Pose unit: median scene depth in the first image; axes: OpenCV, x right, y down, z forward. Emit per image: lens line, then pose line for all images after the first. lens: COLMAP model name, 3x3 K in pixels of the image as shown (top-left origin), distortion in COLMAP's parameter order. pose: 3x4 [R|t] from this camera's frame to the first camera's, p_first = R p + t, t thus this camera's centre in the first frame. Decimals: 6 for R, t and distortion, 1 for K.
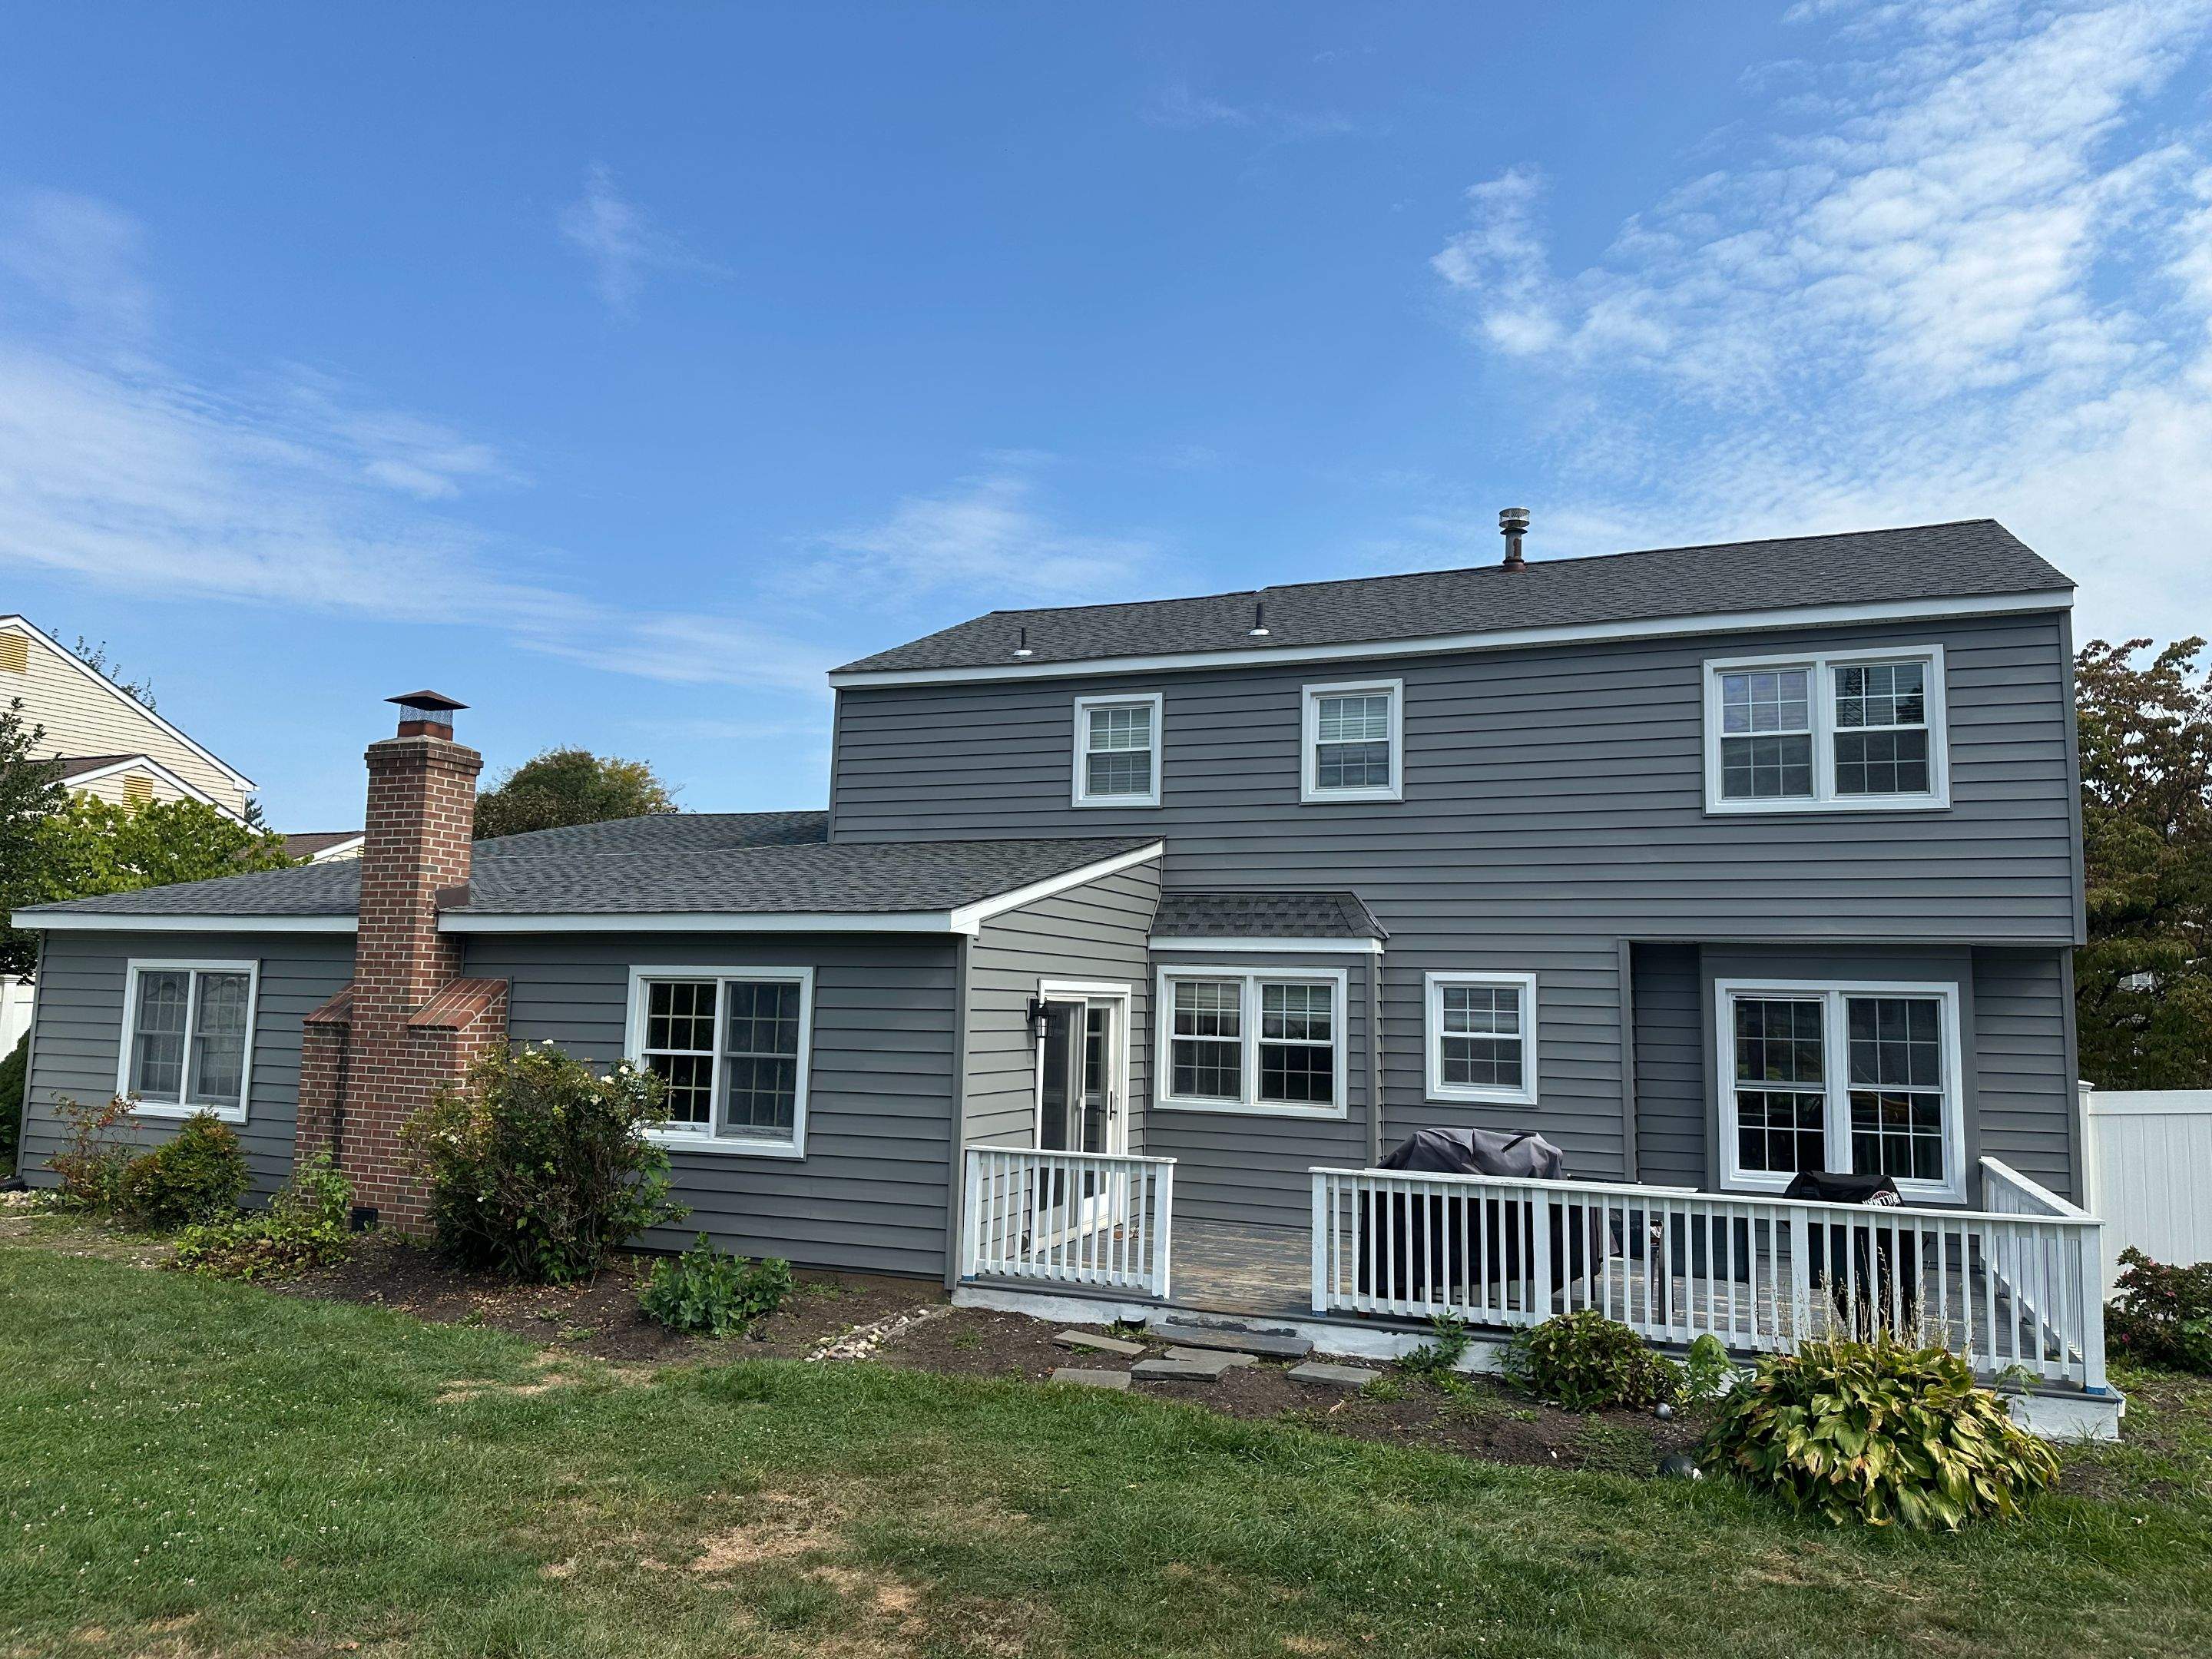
lens RADIAL K [[1565.2, 0, 1108.9], [0, 1565.2, 838.6], [0, 0, 1]] dist [0.076820, -0.087569]
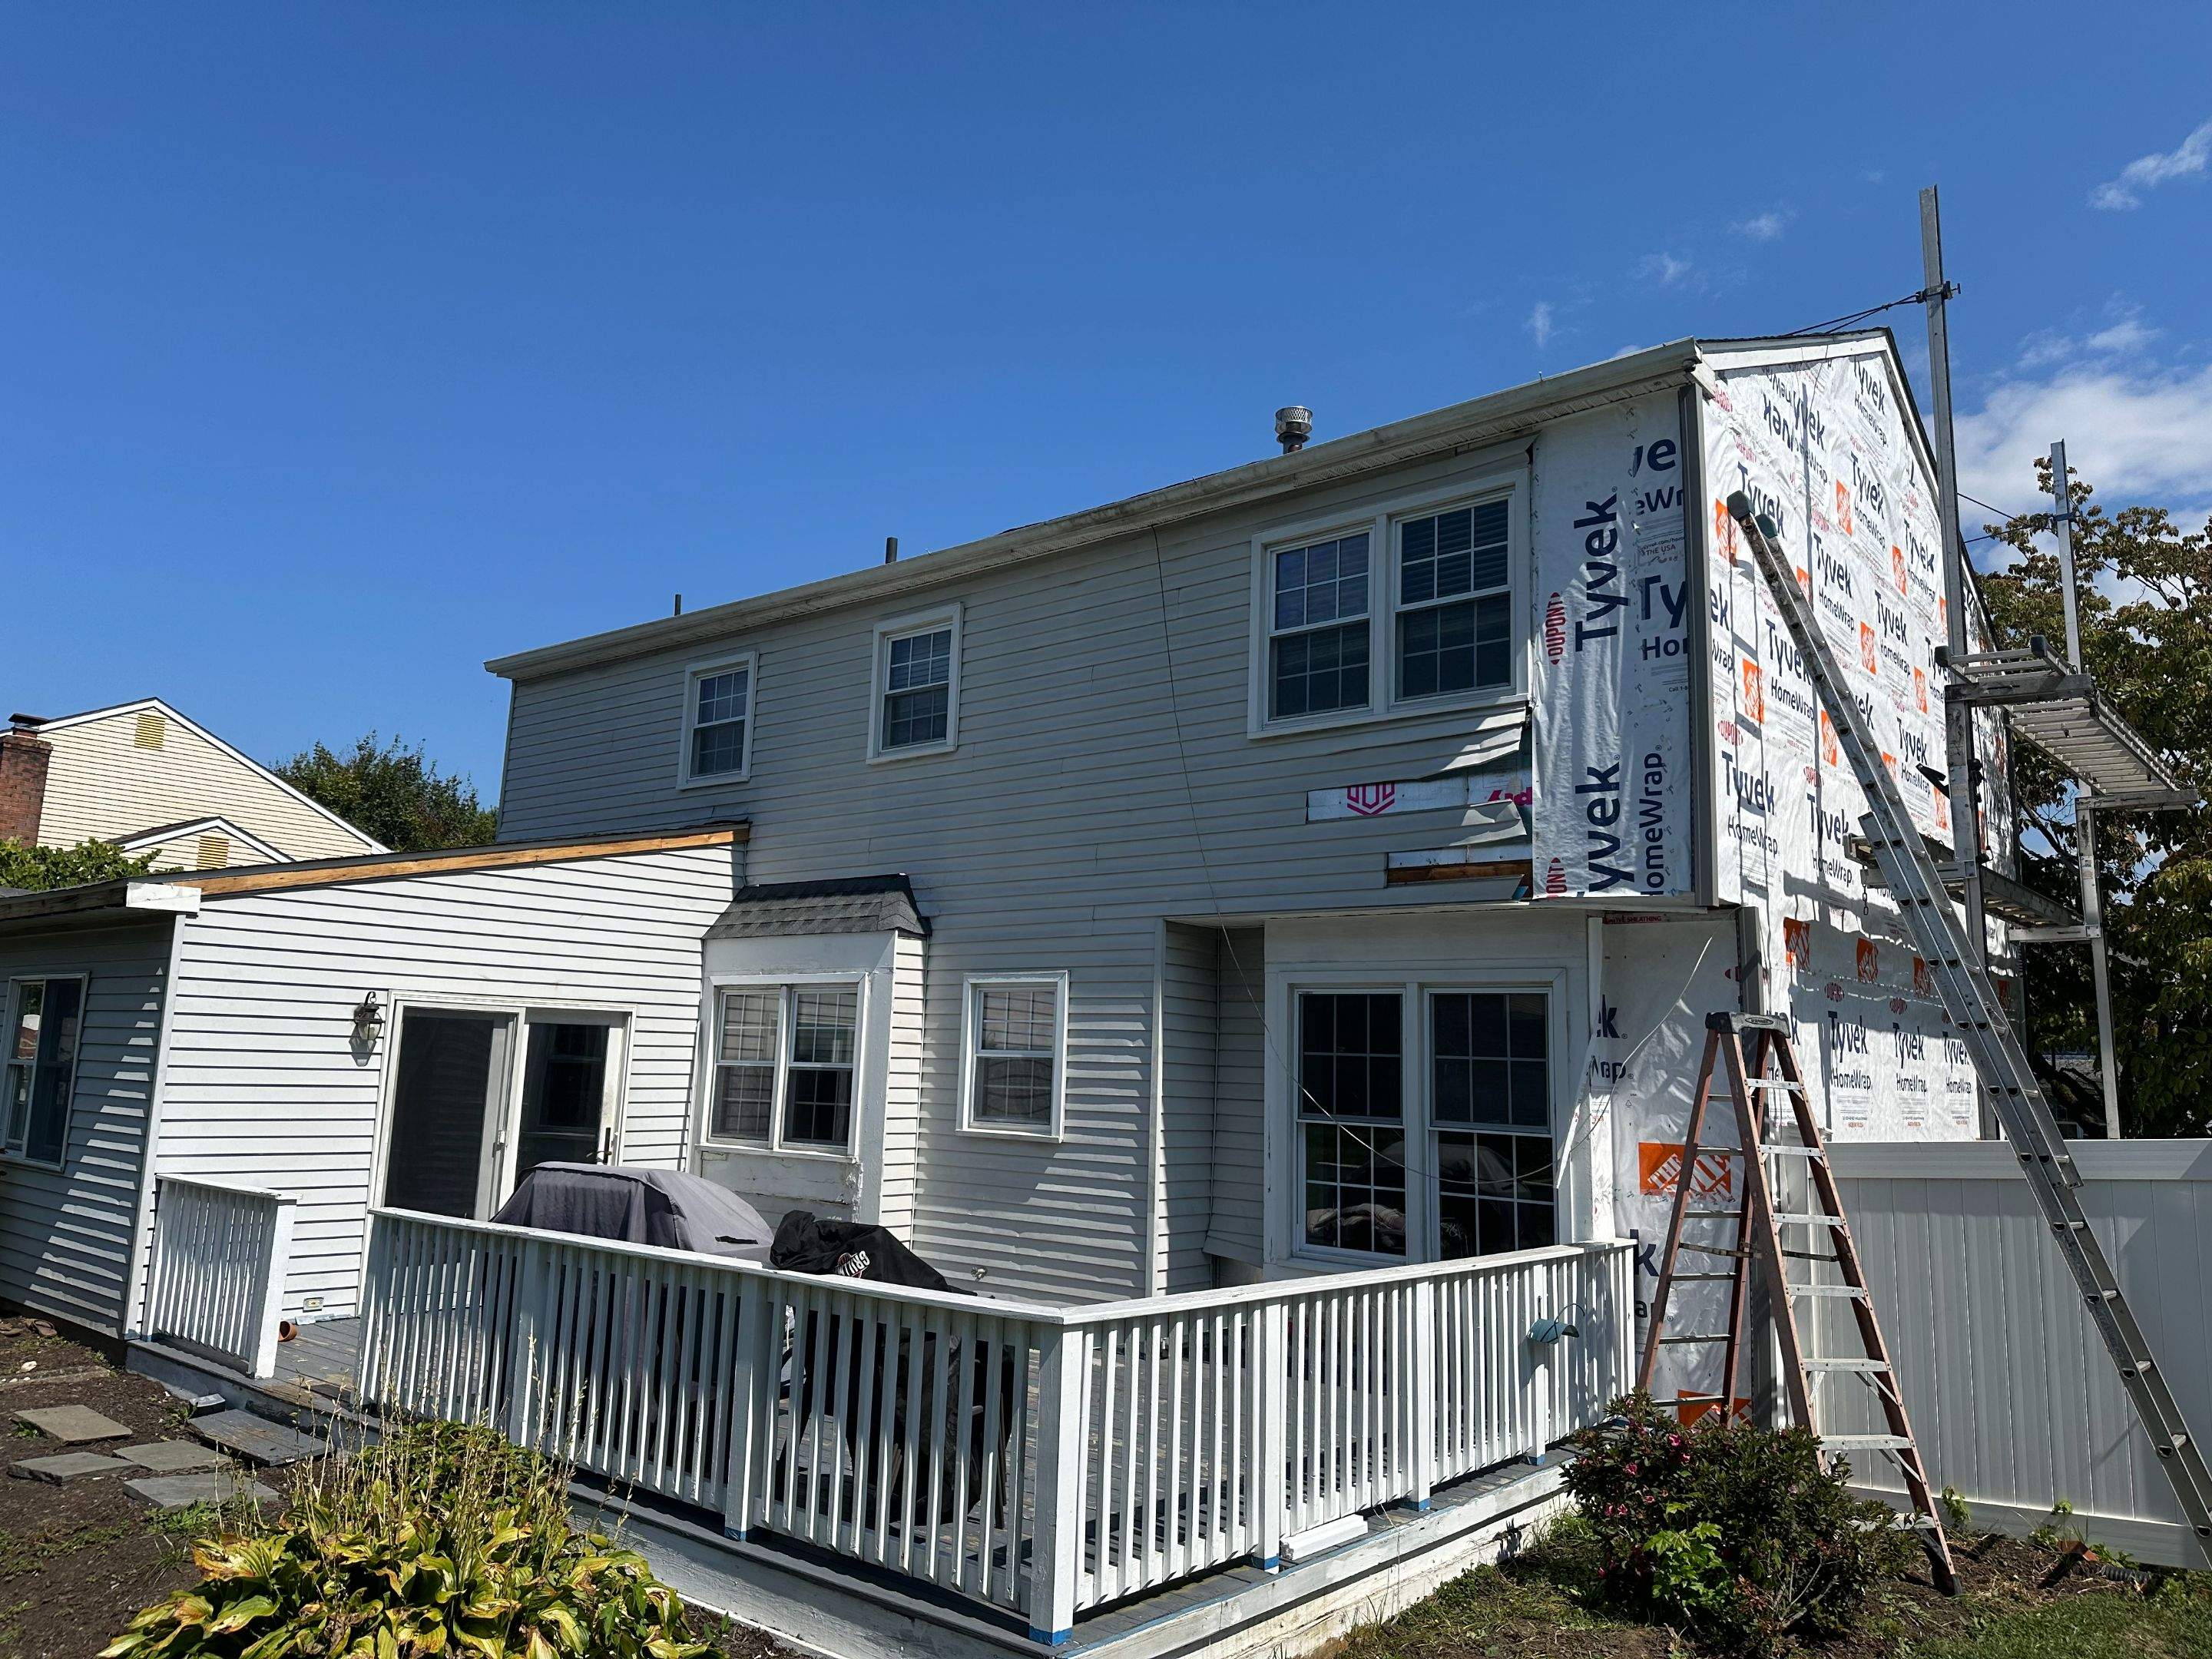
lens RADIAL K [[1538.5, 0, 1106.0], [0, 1538.5, 829.5], [0, 0, 1]] dist [0.228364, -0.315432]
pose [[0.951783, -0.038433, -0.304354, 0.539627], [0.019260, 0.997650, -0.065752, 0.071091], [0.306166, 0.056720, 0.950287, 0.312735]]
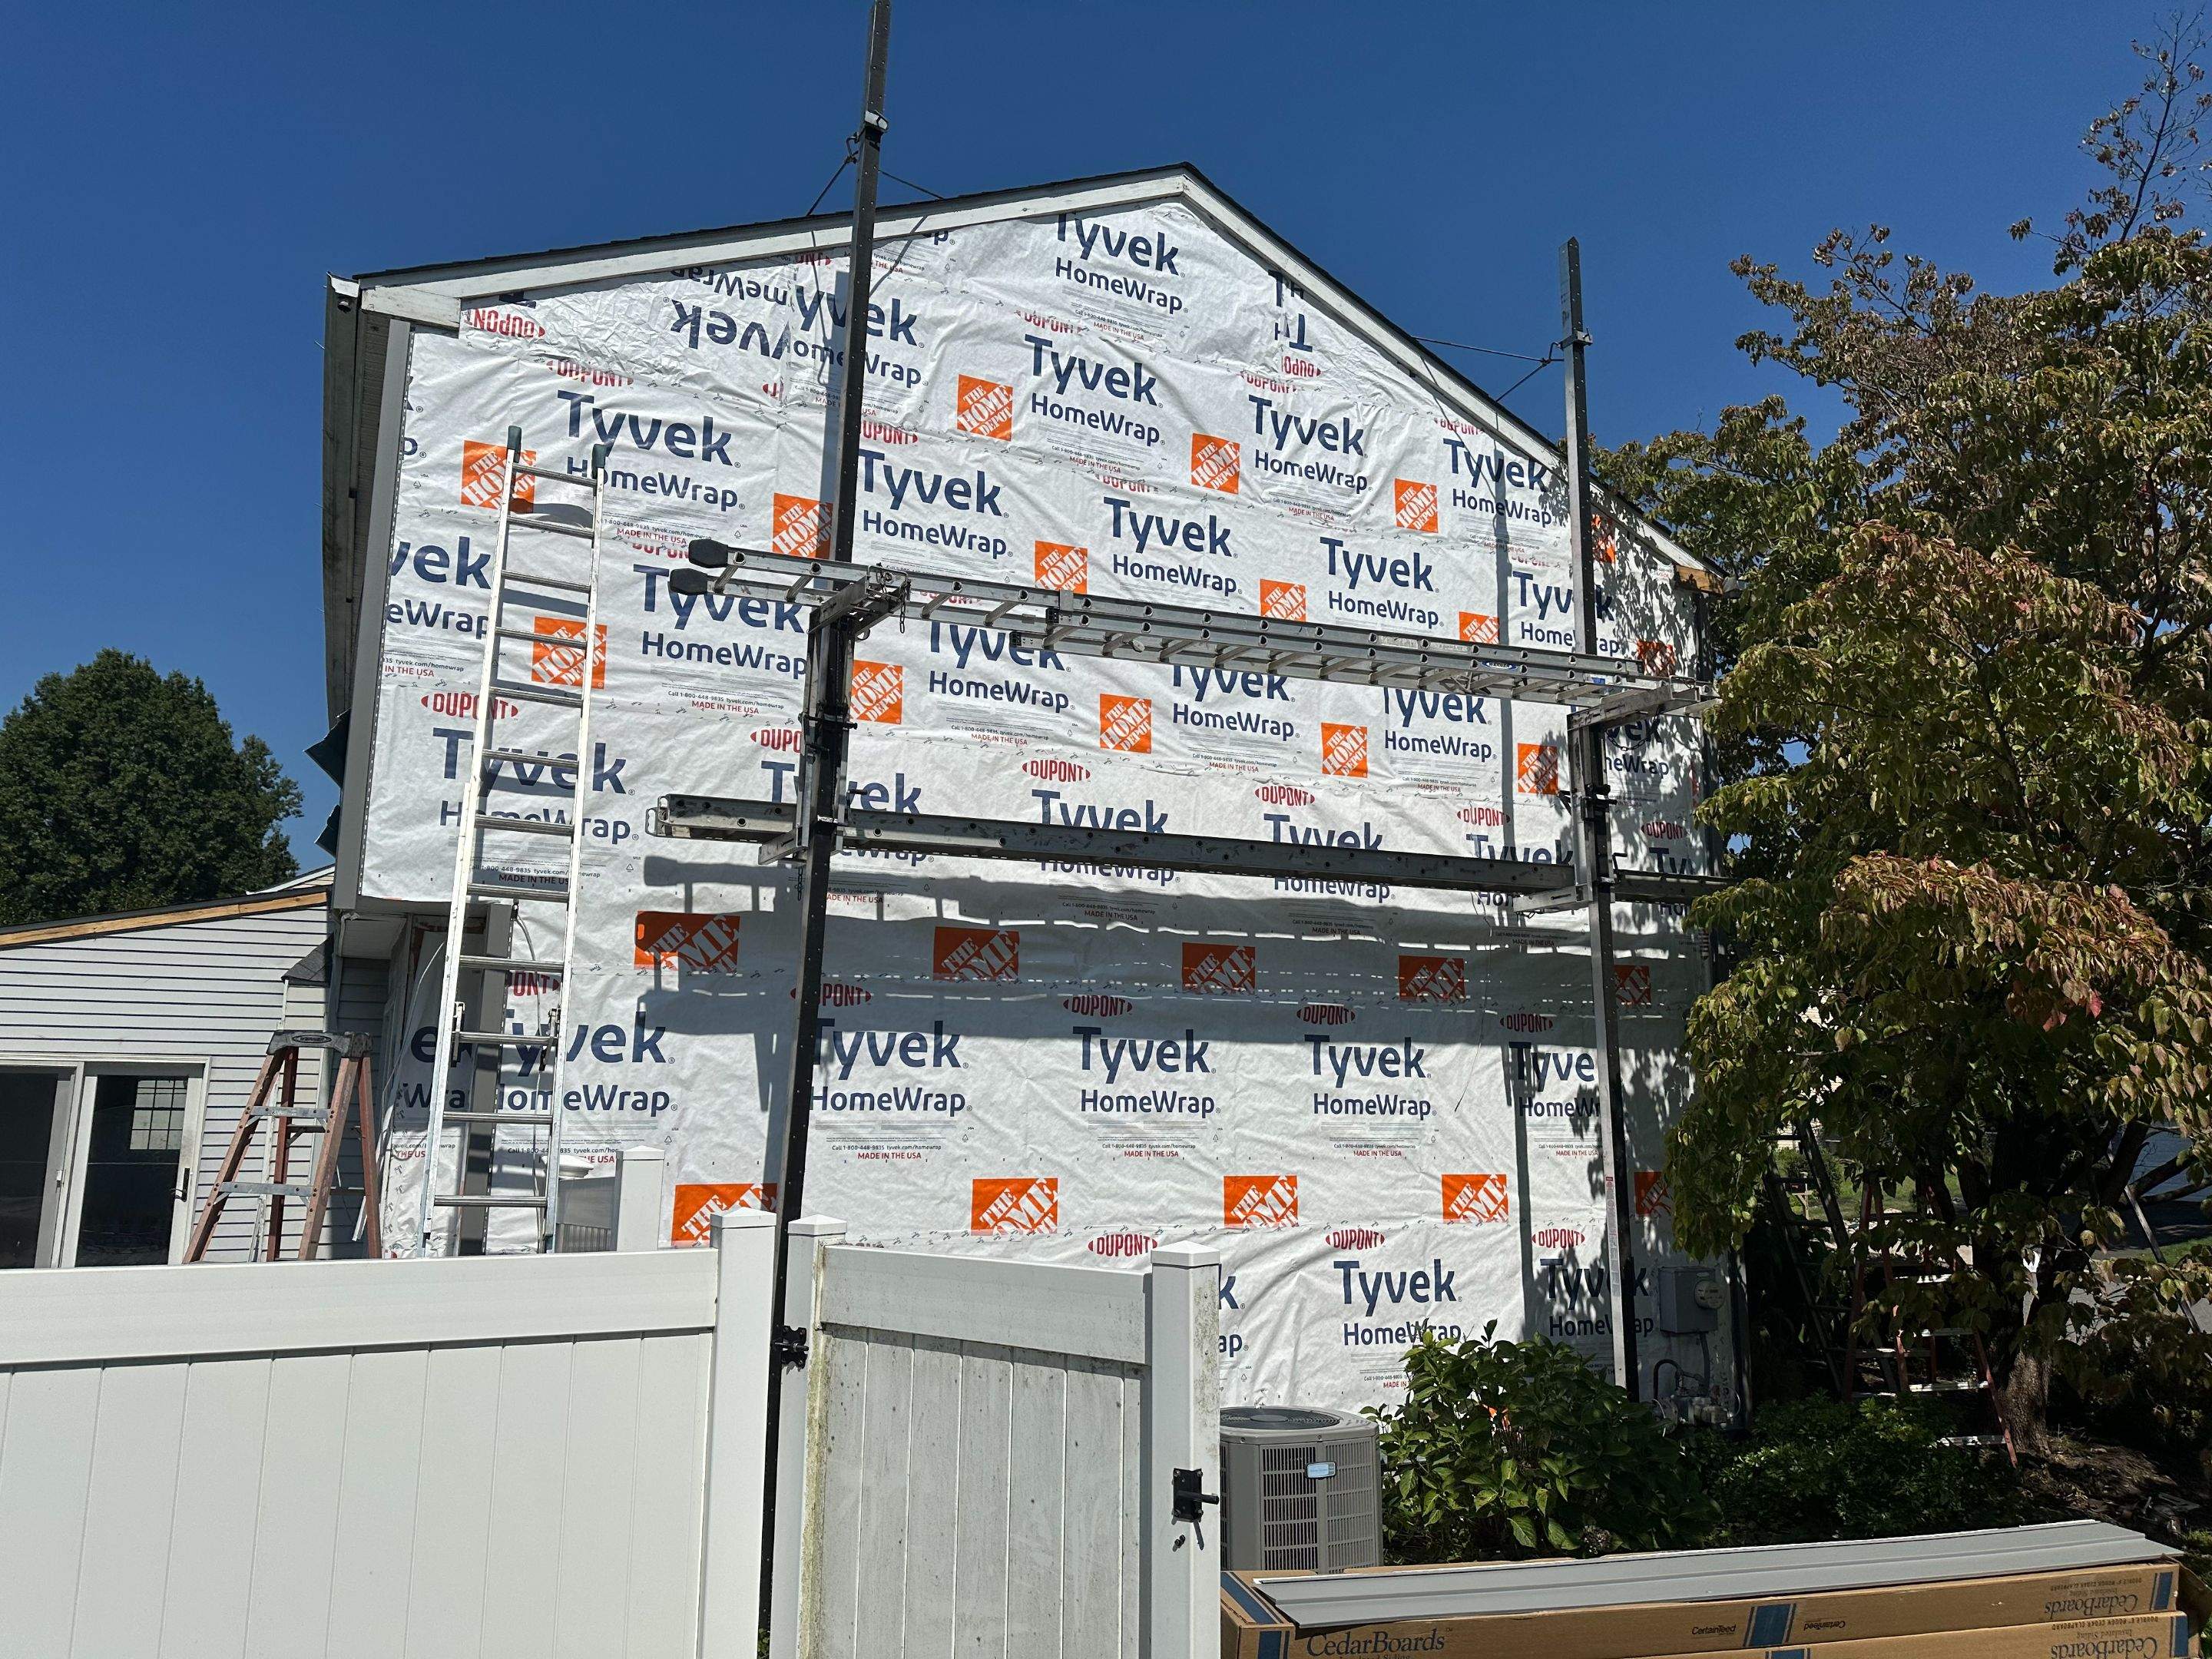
lens RADIAL K [[1565.2, 0, 1108.9], [0, 1565.2, 838.6], [0, 0, 1]] dist [0.076820, -0.087569]
pose [[0.740043, -0.127232, -0.660415, 1.100891], [0.075567, 0.991455, -0.106330, 0.119533], [0.668300, 0.028783, 0.743334, 0.717820]]
